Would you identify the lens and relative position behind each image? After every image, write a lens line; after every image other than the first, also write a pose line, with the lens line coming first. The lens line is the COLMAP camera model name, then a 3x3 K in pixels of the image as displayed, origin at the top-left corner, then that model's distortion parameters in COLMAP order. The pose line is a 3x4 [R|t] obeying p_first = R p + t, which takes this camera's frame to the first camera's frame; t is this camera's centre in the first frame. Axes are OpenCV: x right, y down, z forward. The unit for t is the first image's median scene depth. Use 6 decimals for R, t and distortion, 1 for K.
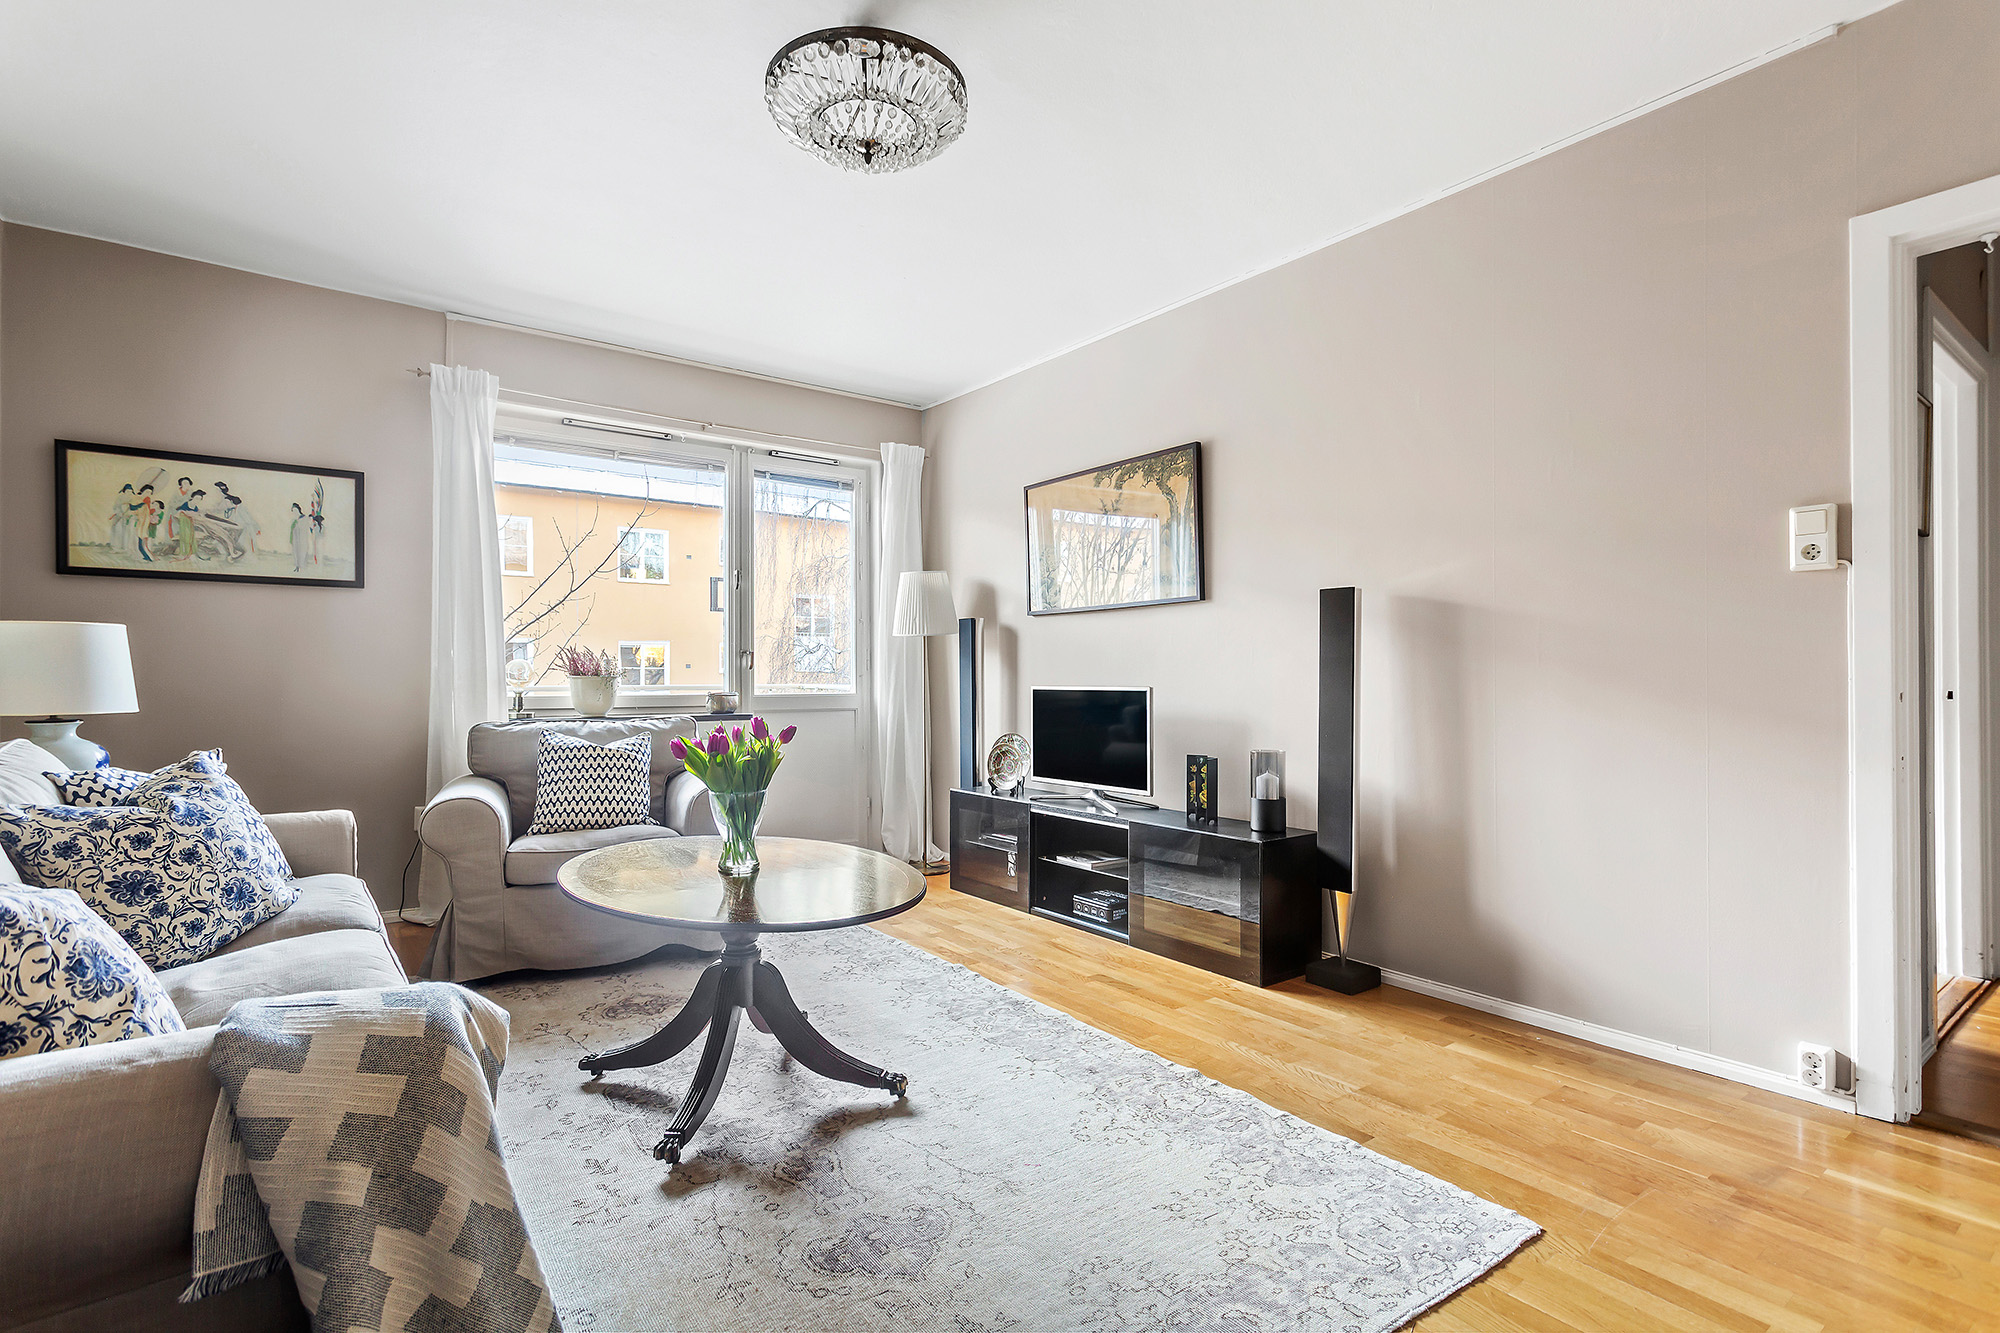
lens RADIAL K [[964.5, 0, 1006.9], [0, 964.5, 653.6], [0, 0, 1]] dist [0.002900, 0.001001]
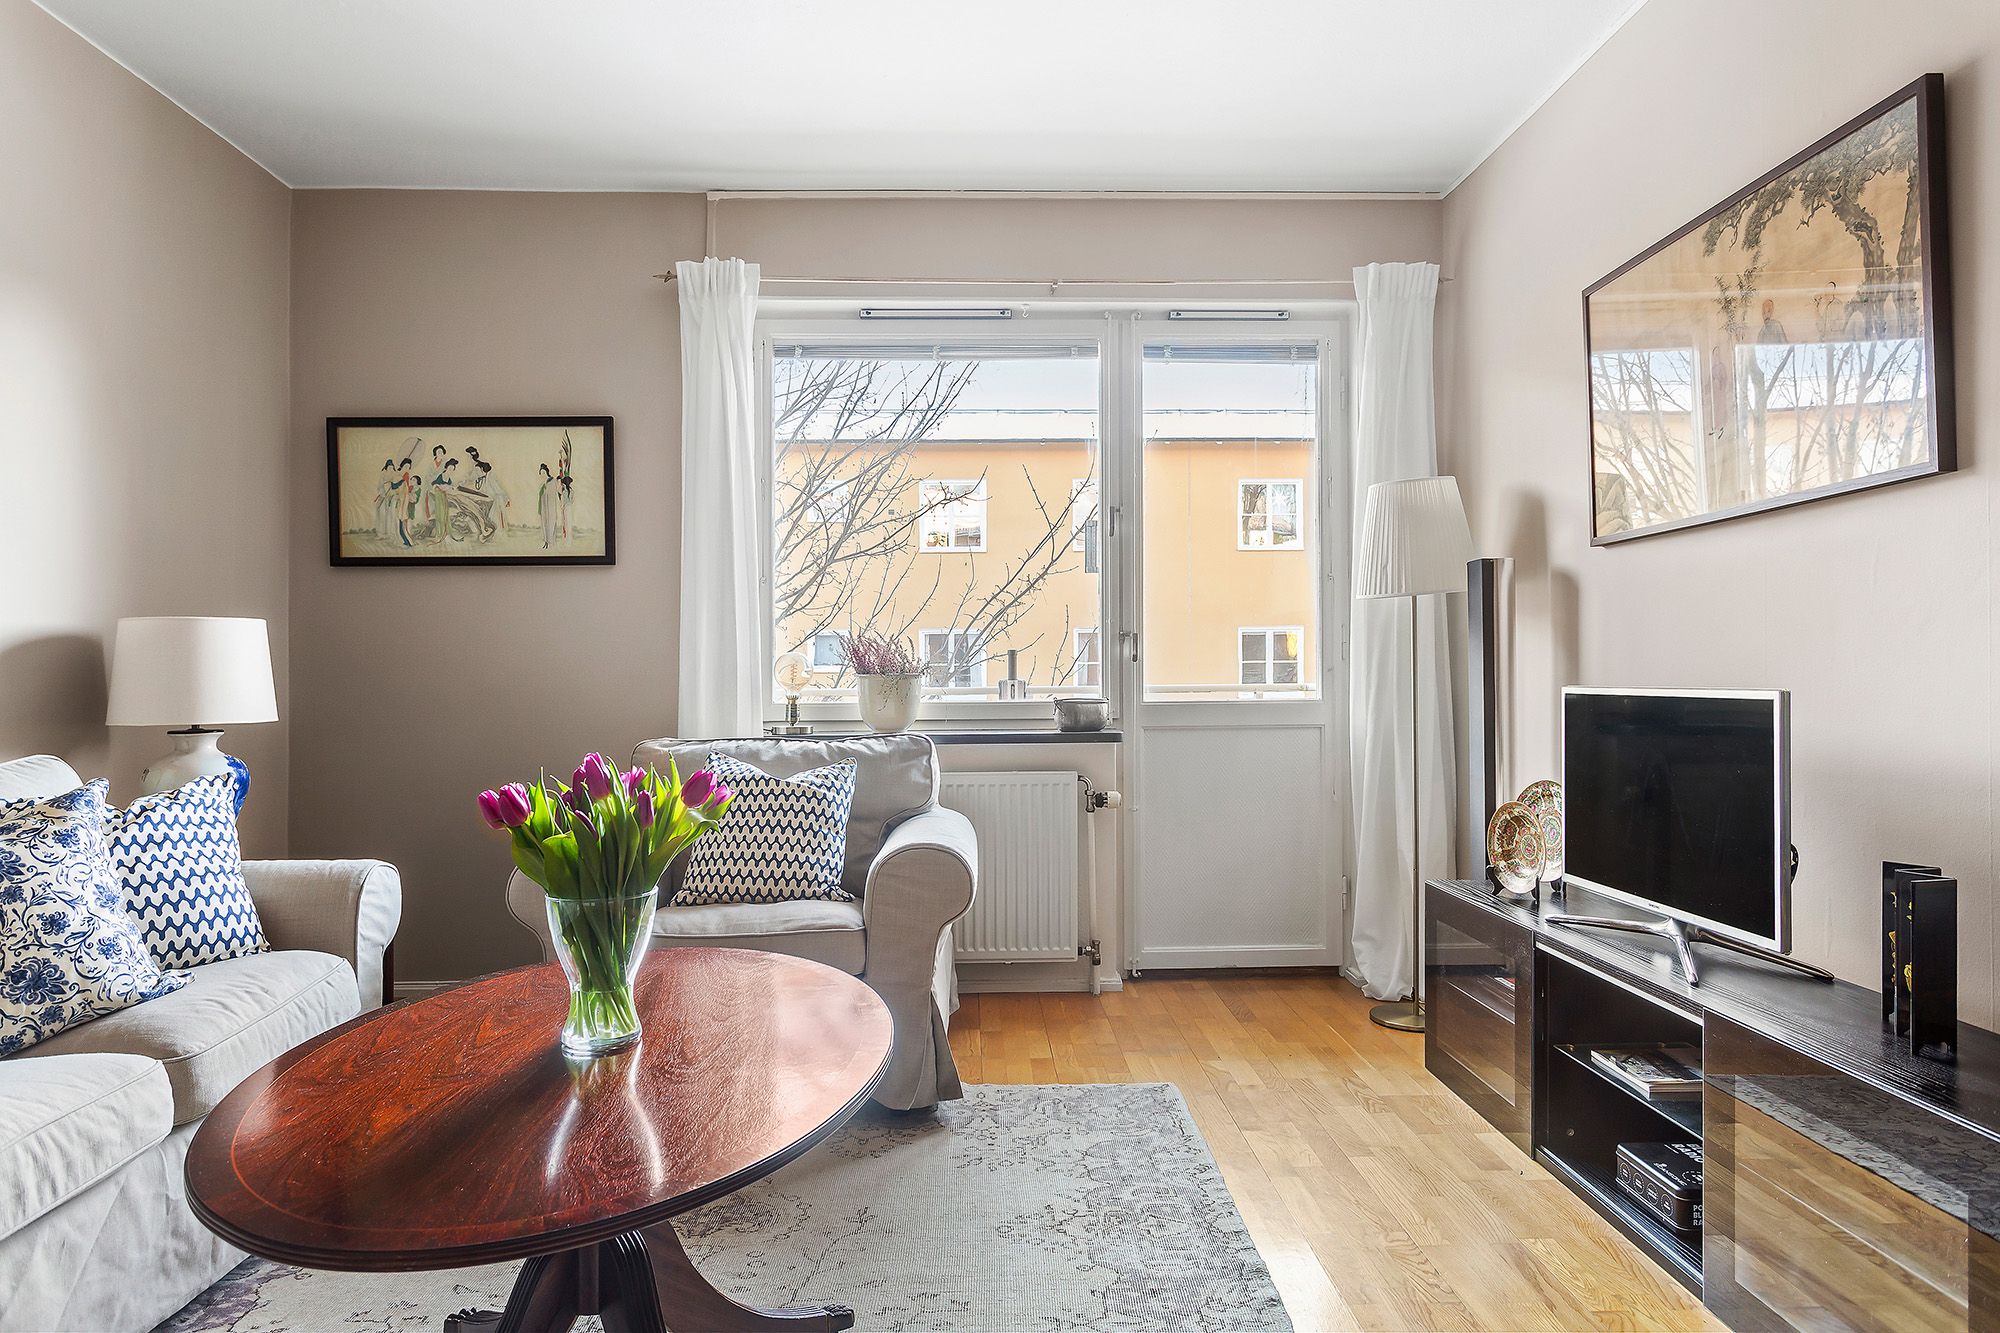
lens RADIAL K [[1265.0, 0, 1012.8], [0, 1265.0, 650.6], [0, 0, 1]] dist [-0.010546, 0.012230]
pose [[0.812948, -0.018903, -0.582029, 0.205399], [0.022890, 0.999738, -0.000497, 0.010648], [0.581886, -0.012918, 0.813168, 0.380663]]
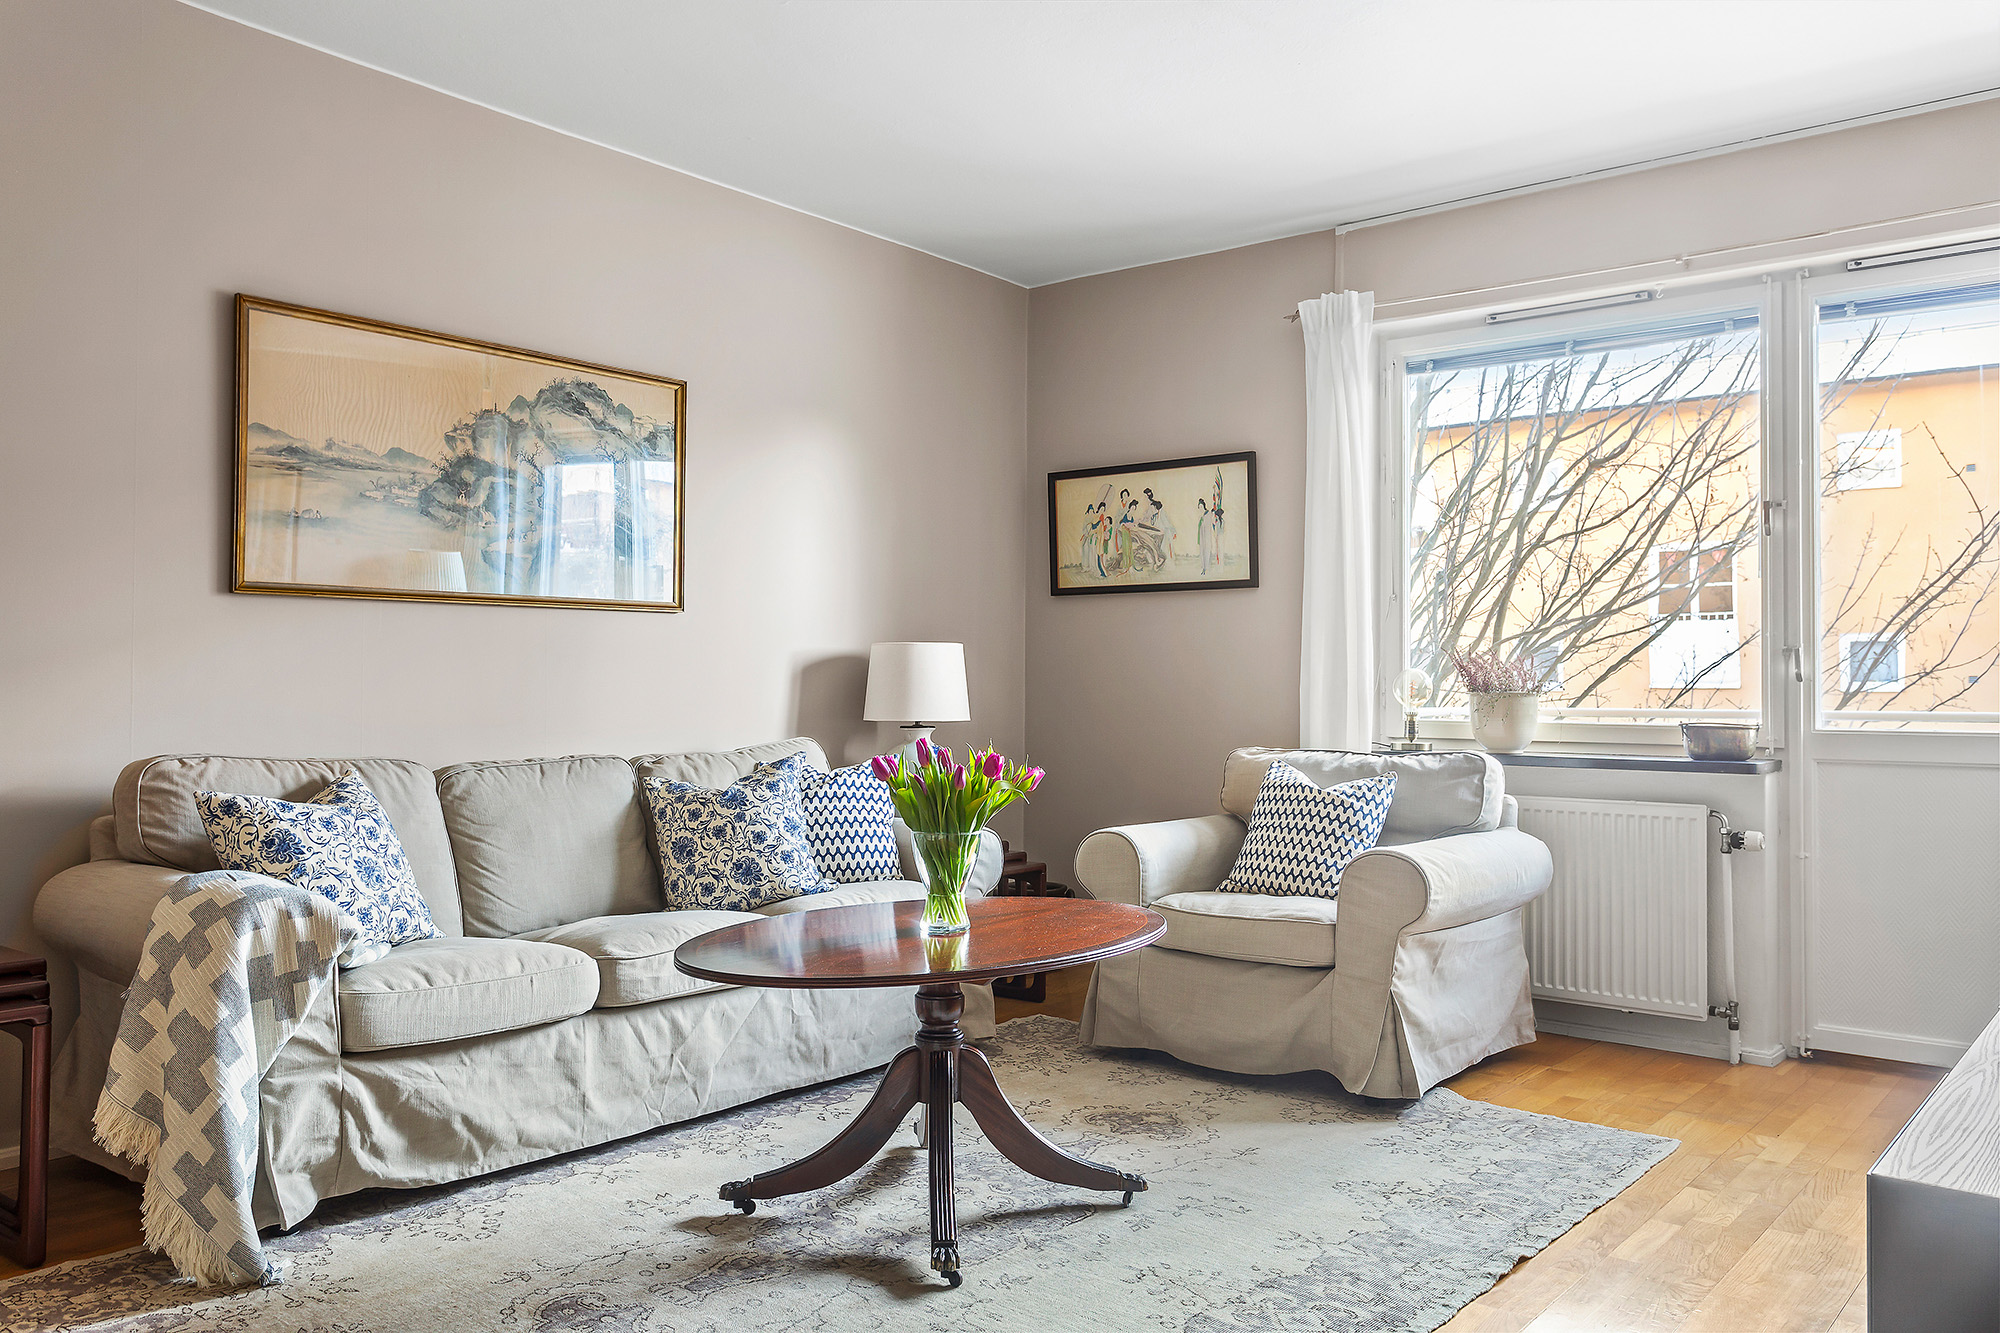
lens RADIAL K [[1554.2, 0, 967.4], [0, 1554.2, 614.7], [0, 0, 1]] dist [0.012480, -0.008393]
pose [[0.212520, -0.047241, -0.976014, 0.655915], [0.016255, 0.998863, -0.044808, 0.014461], [0.977021, -0.006342, 0.213047, 0.495725]]
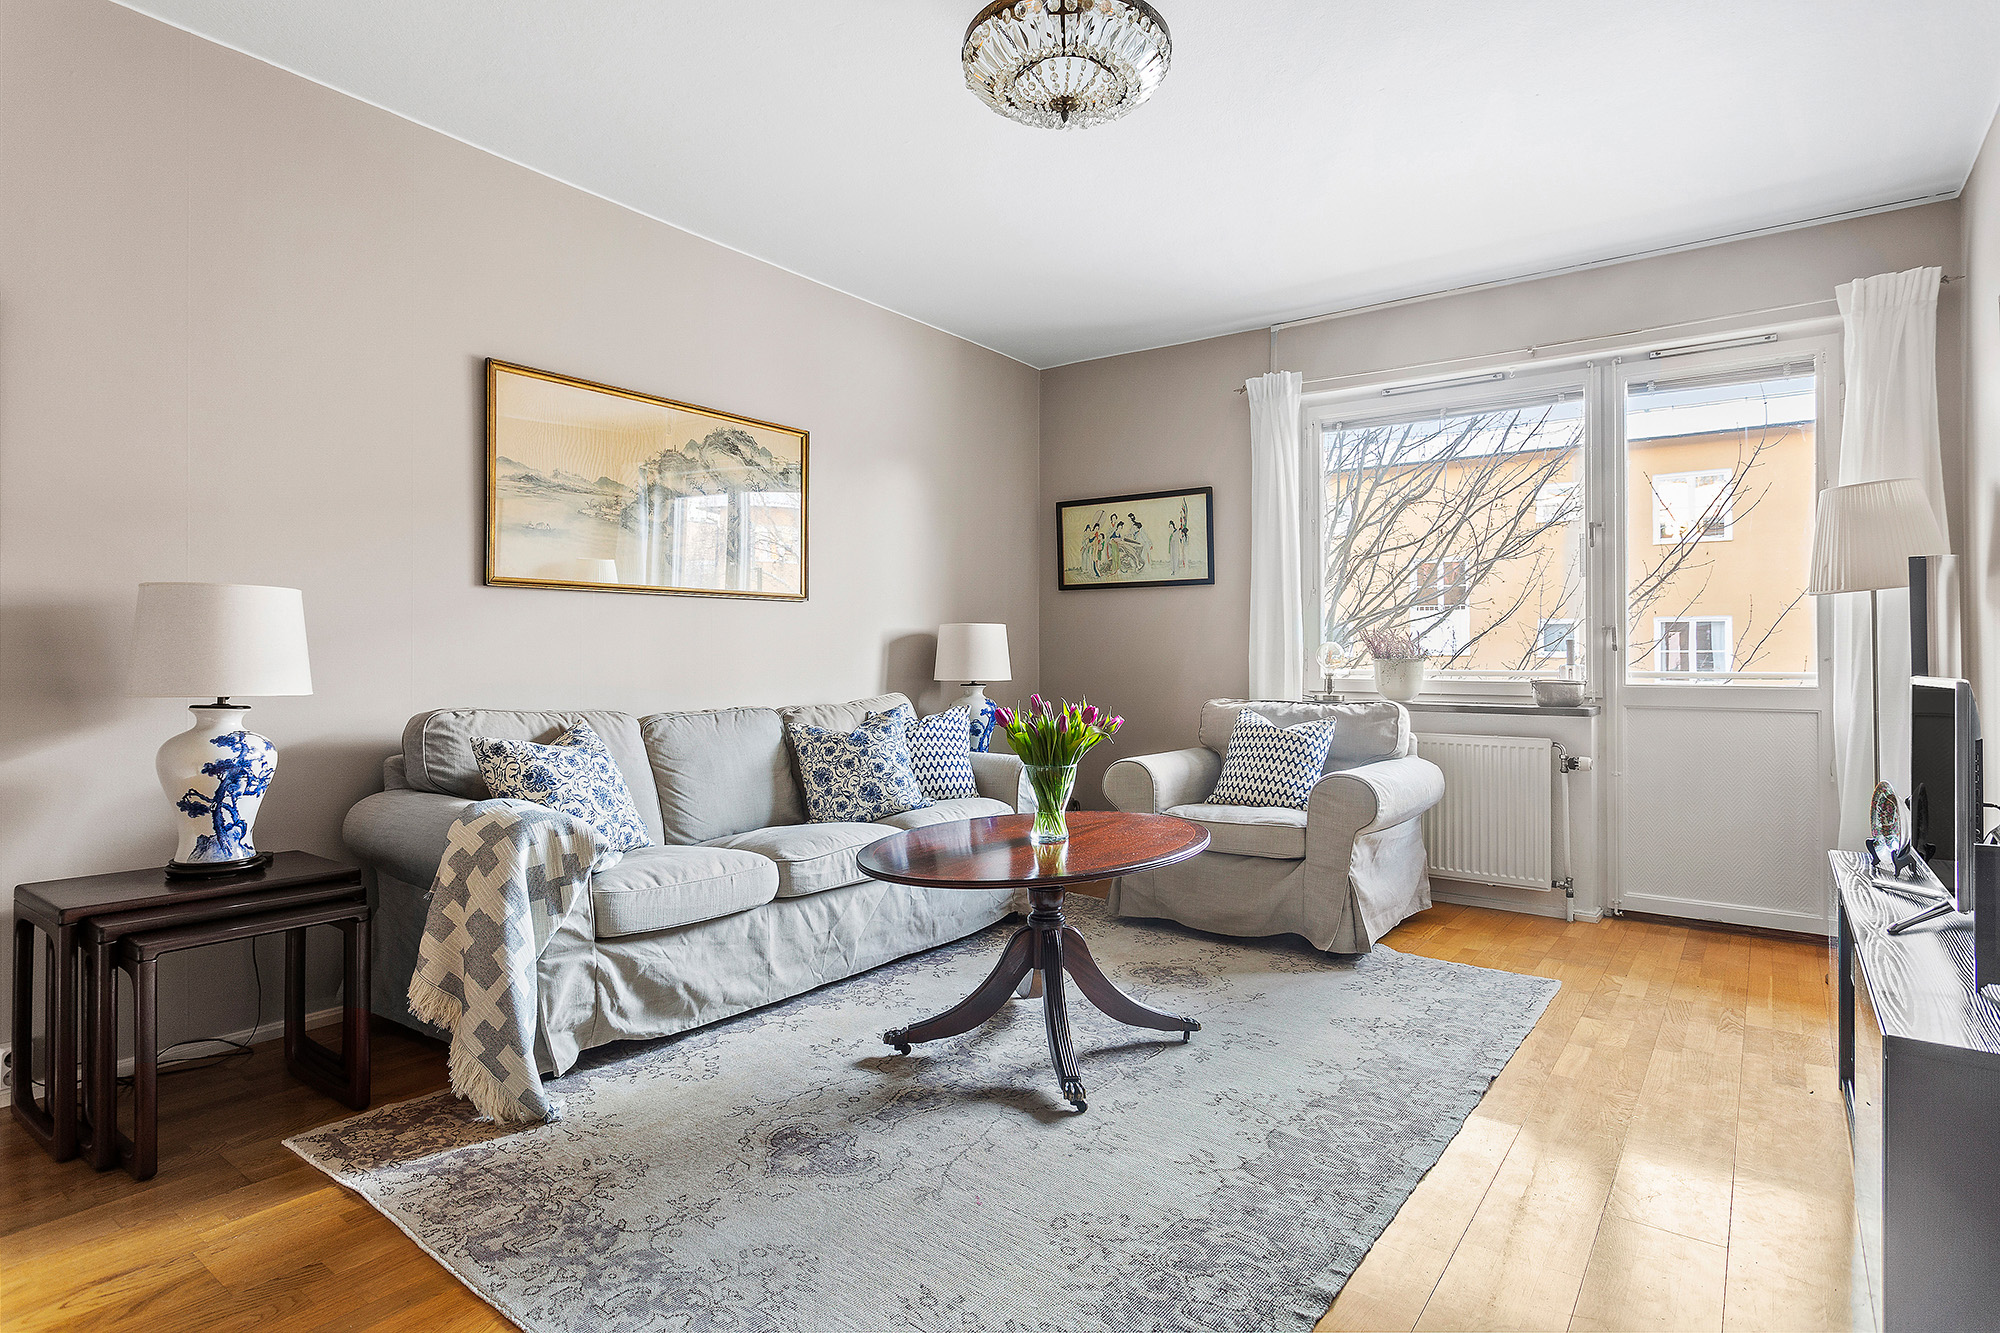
lens RADIAL K [[1060.2, 0, 983.1], [0, 1060.2, 624.1], [0, 0, 1]] dist [-0.006086, 0.000884]
pose [[0.260041, -0.031454, -0.965085, 0.550277], [0.018280, 0.999451, -0.027649, 0.013055], [0.965425, -0.010452, 0.260473, 0.418339]]
